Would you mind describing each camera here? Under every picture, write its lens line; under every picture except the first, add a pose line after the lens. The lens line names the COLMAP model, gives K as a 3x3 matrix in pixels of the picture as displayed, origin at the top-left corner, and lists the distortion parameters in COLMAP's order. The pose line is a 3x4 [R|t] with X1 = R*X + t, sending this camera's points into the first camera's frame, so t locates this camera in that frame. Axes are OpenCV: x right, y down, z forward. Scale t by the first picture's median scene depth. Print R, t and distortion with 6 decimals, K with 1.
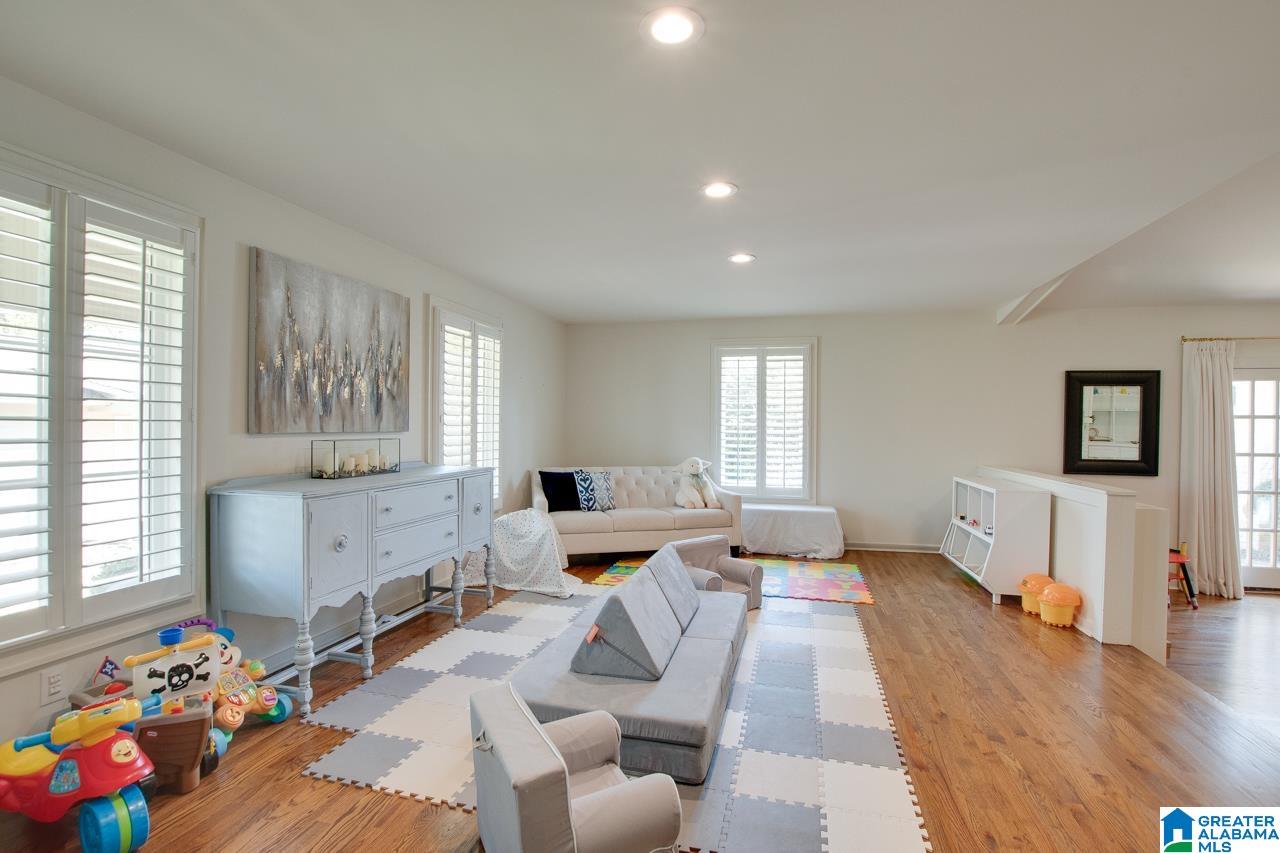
lens RADIAL K [[598.5, 0, 640.0], [0, 598.5, 426.5], [0, 0, 1]] dist [-0.027219, 0.000681]
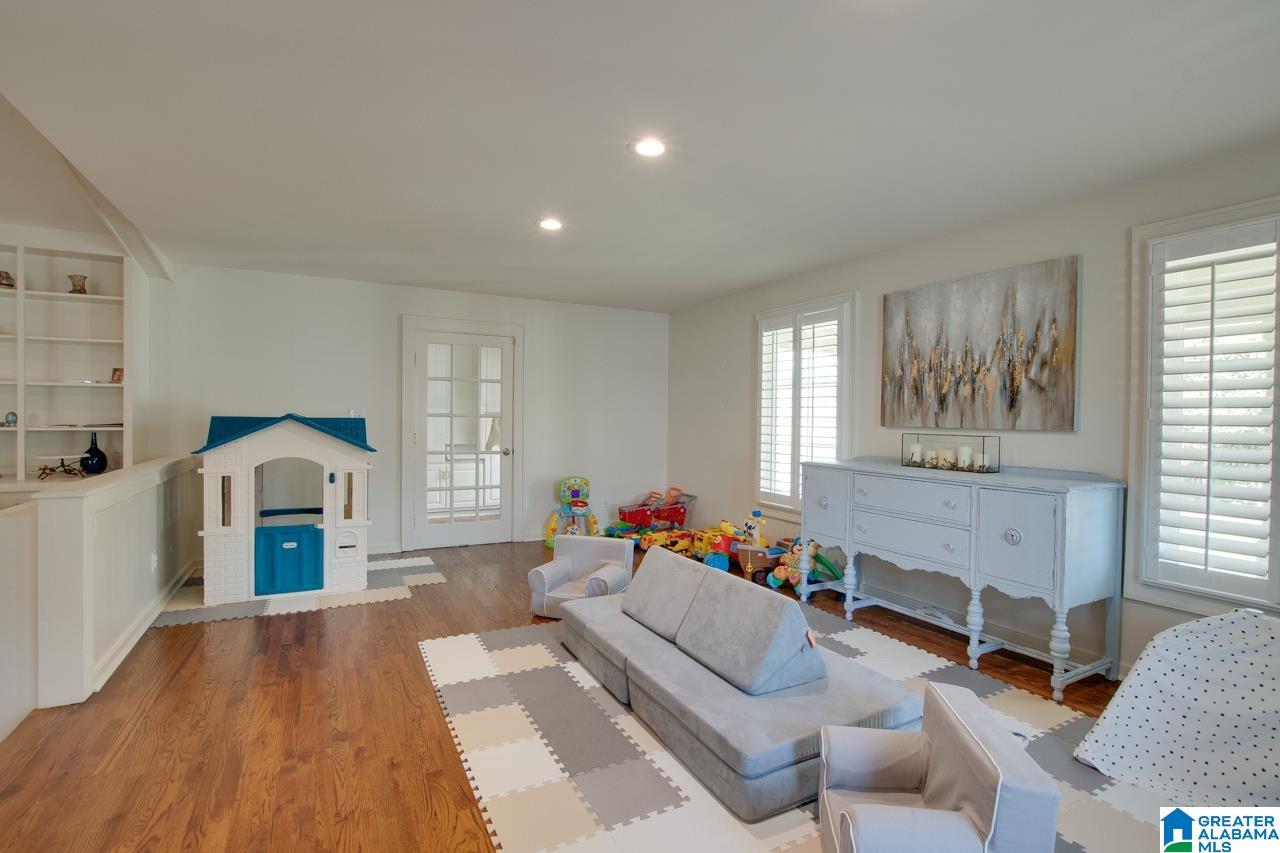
lens RADIAL K [[598.5, 0, 640.0], [0, 598.5, 426.5], [0, 0, 1]] dist [-0.027219, 0.000681]
pose [[-0.736057, -0.003016, -0.676913, 0.612511], [-0.018475, 0.999707, 0.015636, 0.000941], [0.676667, 0.024015, -0.735897, 1.368265]]
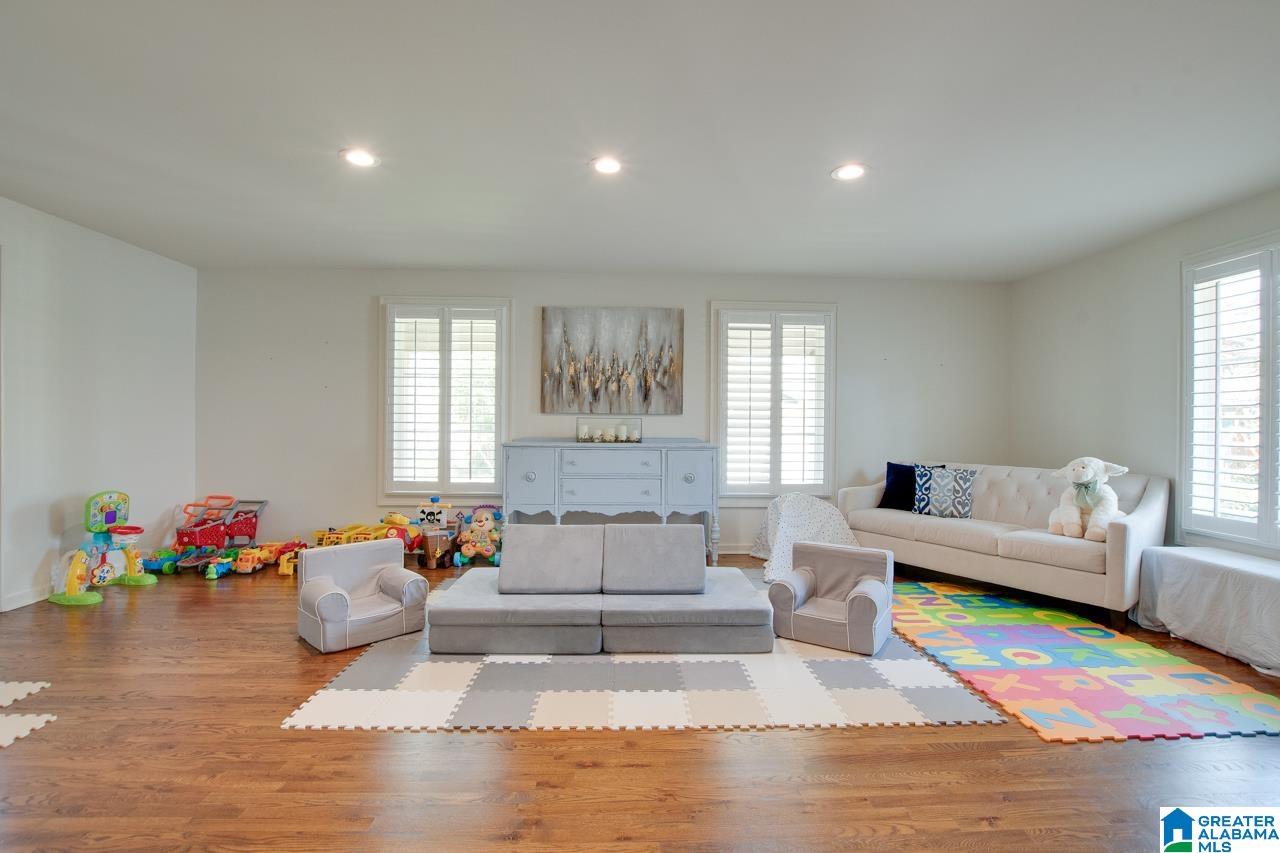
lens RADIAL K [[598.5, 0, 640.0], [0, 598.5, 426.5], [0, 0, 1]] dist [-0.027219, 0.000681]
pose [[0.289563, 0.003526, -0.957152, 0.937044], [-0.010644, 0.999943, 0.000464, 0.040621], [0.957100, 0.010053, 0.289584, 0.631550]]
